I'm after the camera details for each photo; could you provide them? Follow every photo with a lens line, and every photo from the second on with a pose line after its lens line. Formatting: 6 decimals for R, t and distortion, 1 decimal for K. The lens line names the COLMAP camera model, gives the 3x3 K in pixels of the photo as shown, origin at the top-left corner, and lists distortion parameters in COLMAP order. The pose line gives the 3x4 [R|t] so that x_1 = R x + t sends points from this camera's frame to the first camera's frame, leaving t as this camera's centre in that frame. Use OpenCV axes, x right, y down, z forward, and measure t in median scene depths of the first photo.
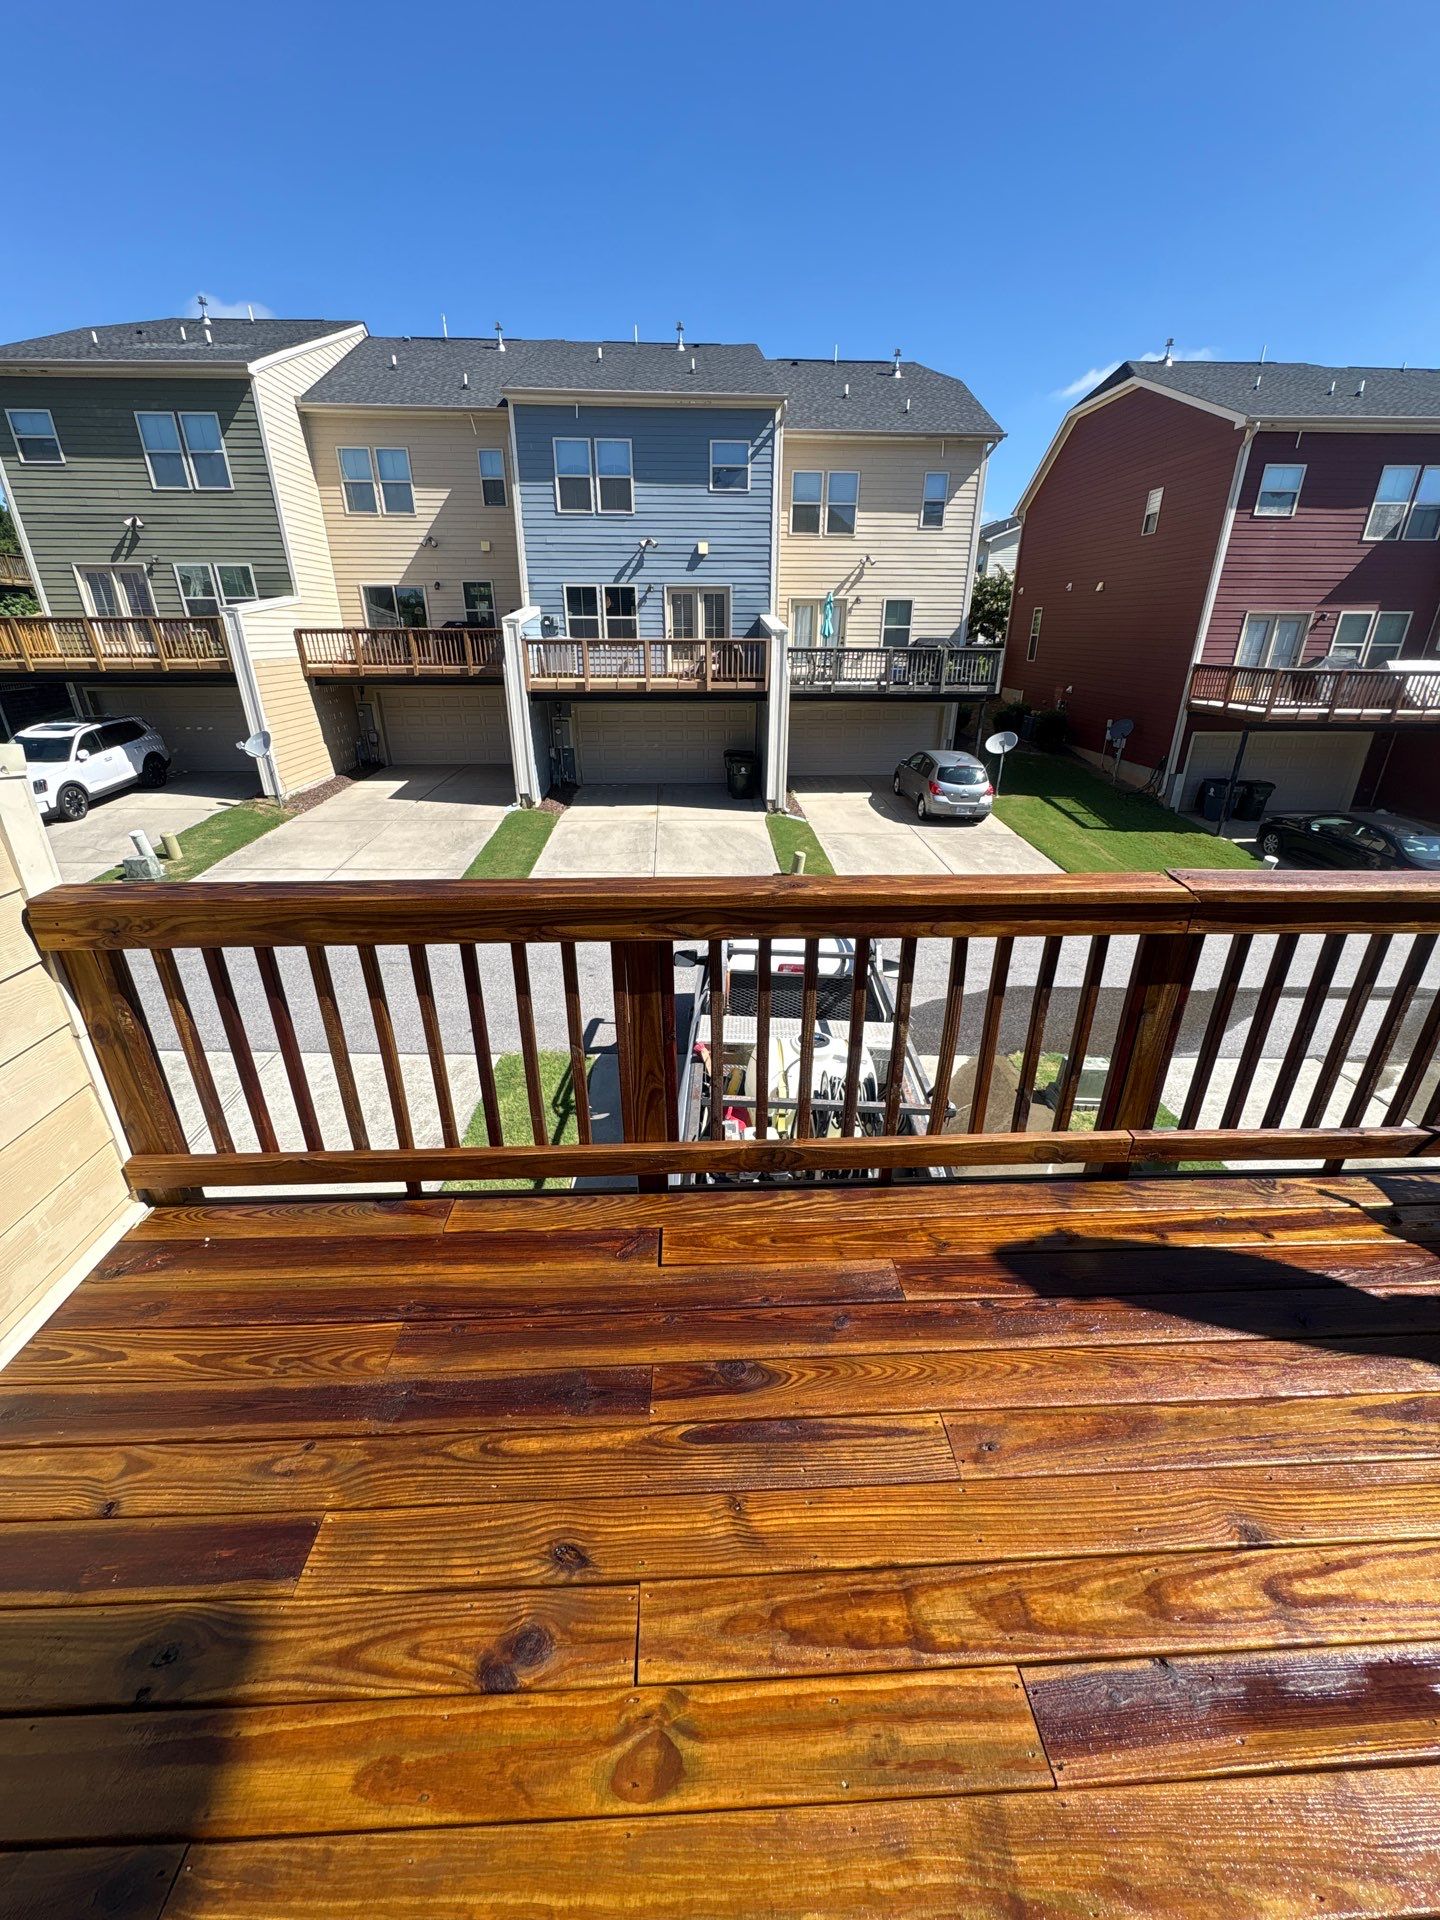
lens RADIAL K [[758.0, 0, 720.7], [0, 758.0, 965.2], [0, 0, 1]] dist [0.000503, -0.000129]
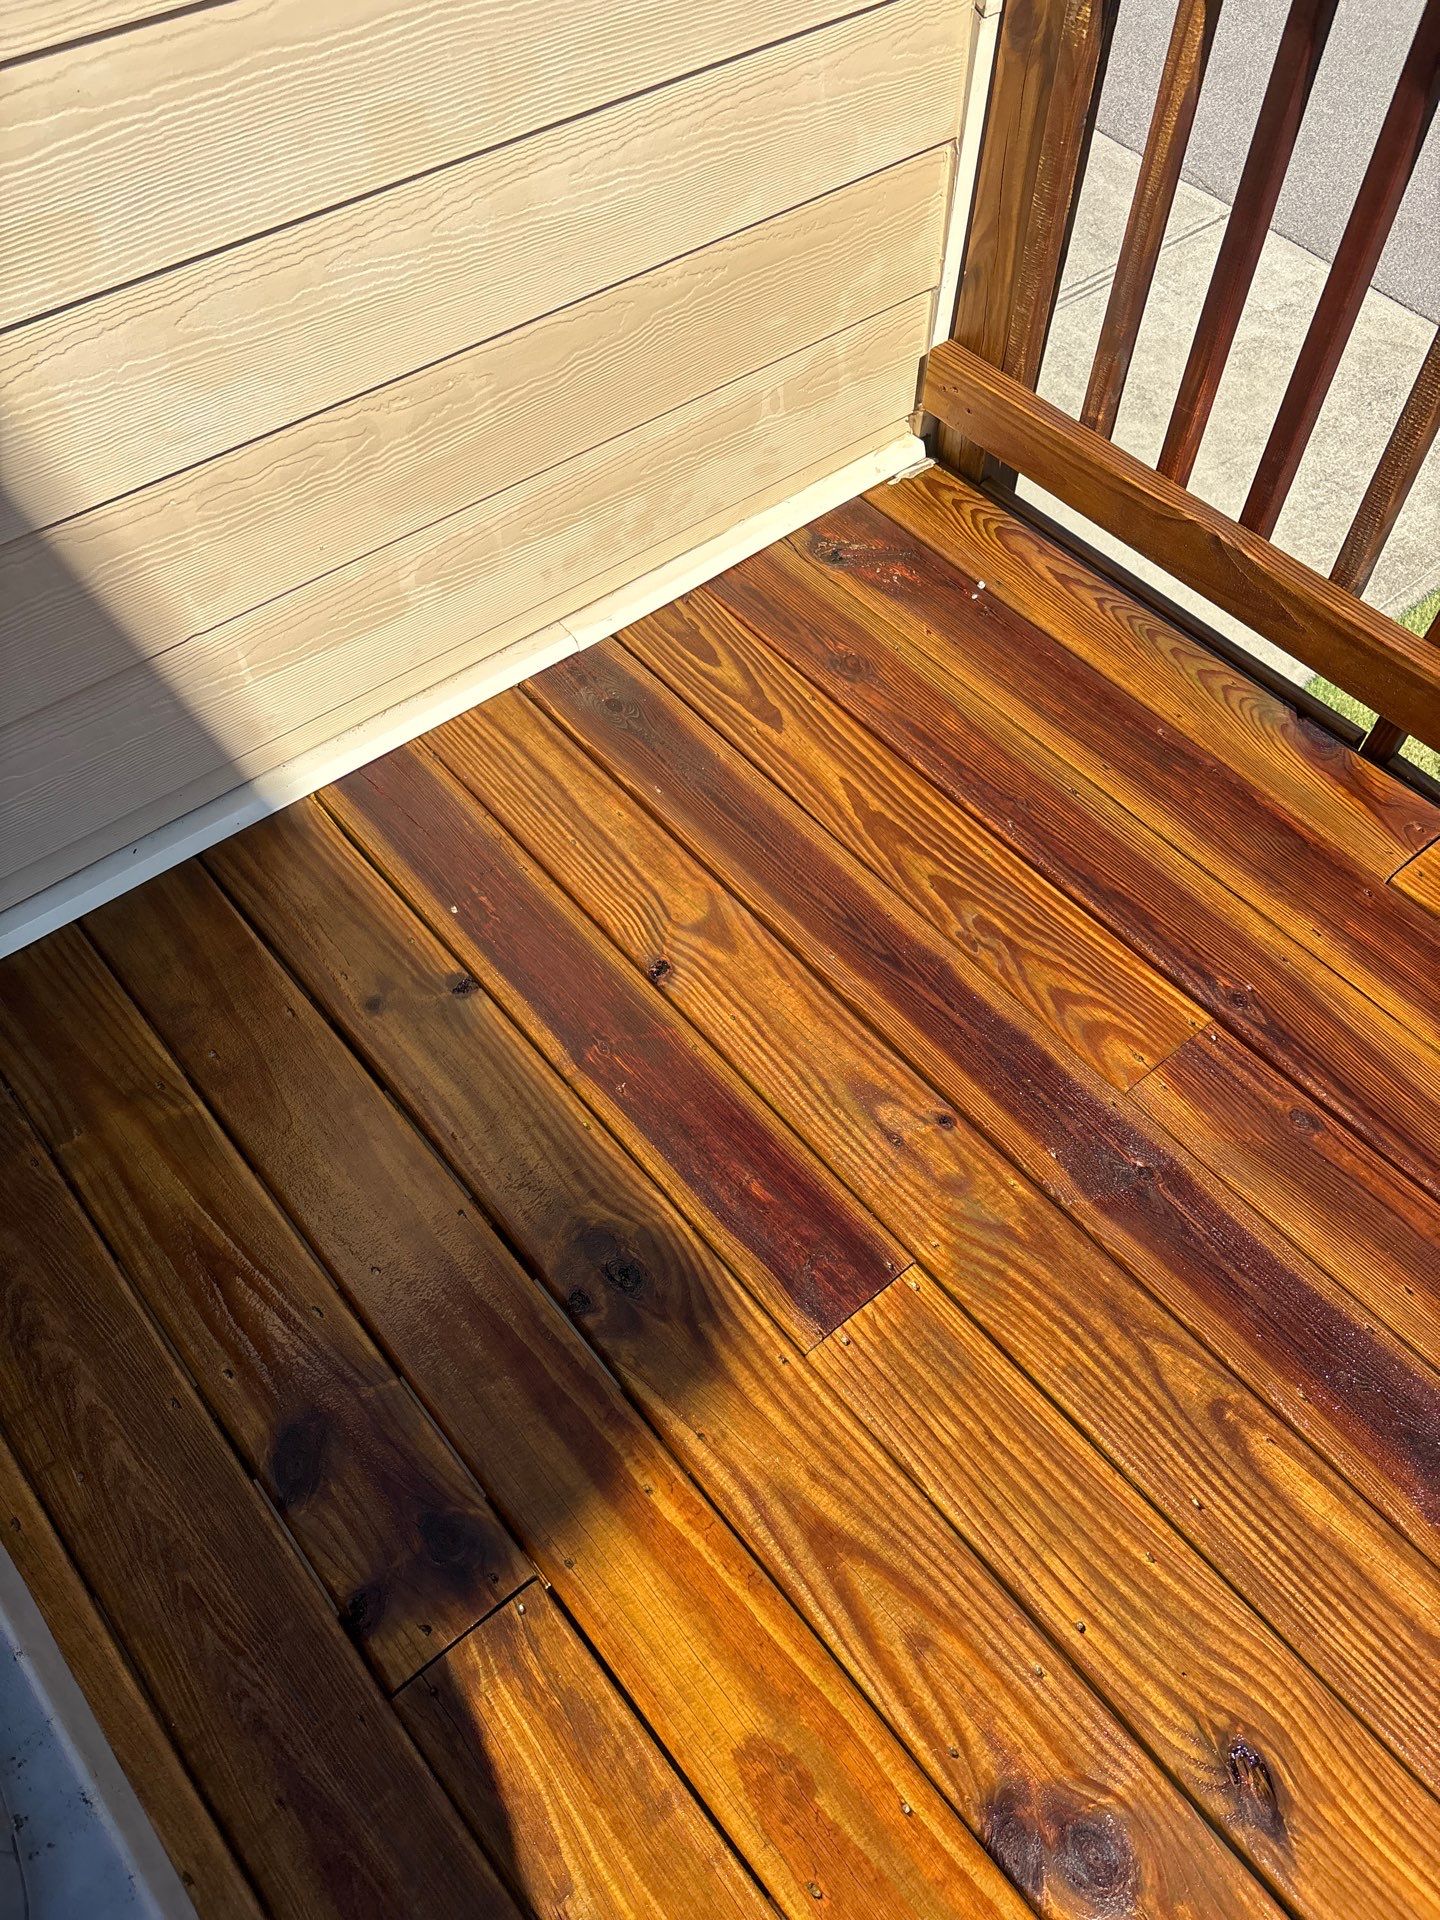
lens RADIAL K [[1483.7, 0, 710.9], [0, 1483.7, 969.4], [0, 0, 1]] dist [0.049149, -0.072323]
pose [[0.602979, 0.651475, -0.460431, -0.230582], [-0.328407, 0.728692, 0.600964, 0.034614], [0.727025, -0.211160, 0.653335, 0.257126]]
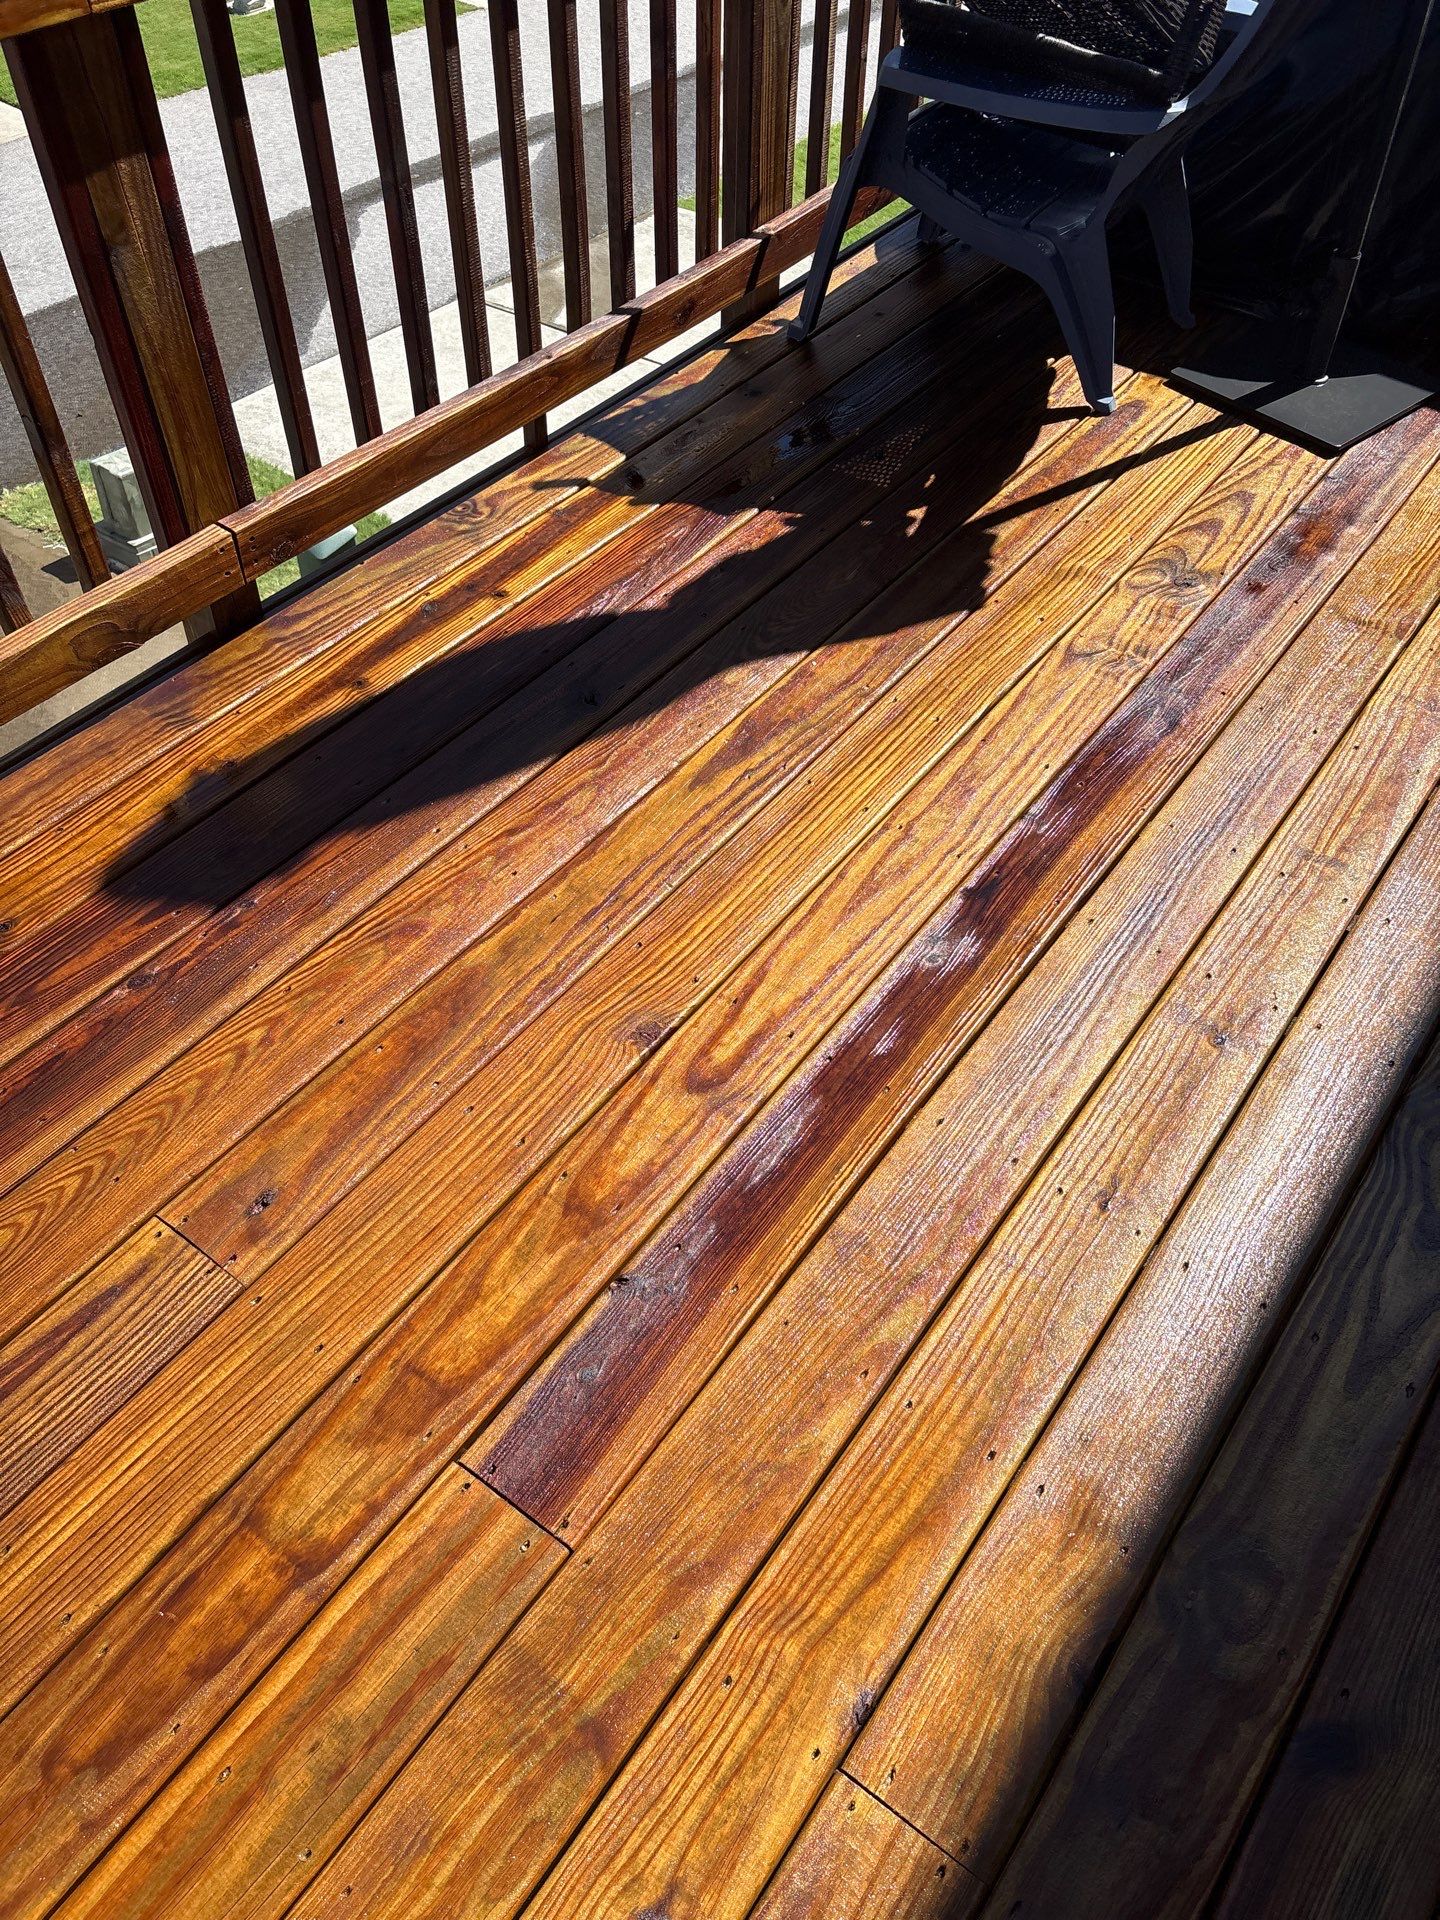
lens RADIAL K [[1483.7, 0, 710.9], [0, 1483.7, 969.4], [0, 0, 1]] dist [0.049149, -0.072323]
pose [[0.626847, -0.572303, 0.528708, 0.088934], [0.302875, 0.804193, 0.511410, 0.073356], [-0.717864, -0.160444, 0.677443, 0.107567]]
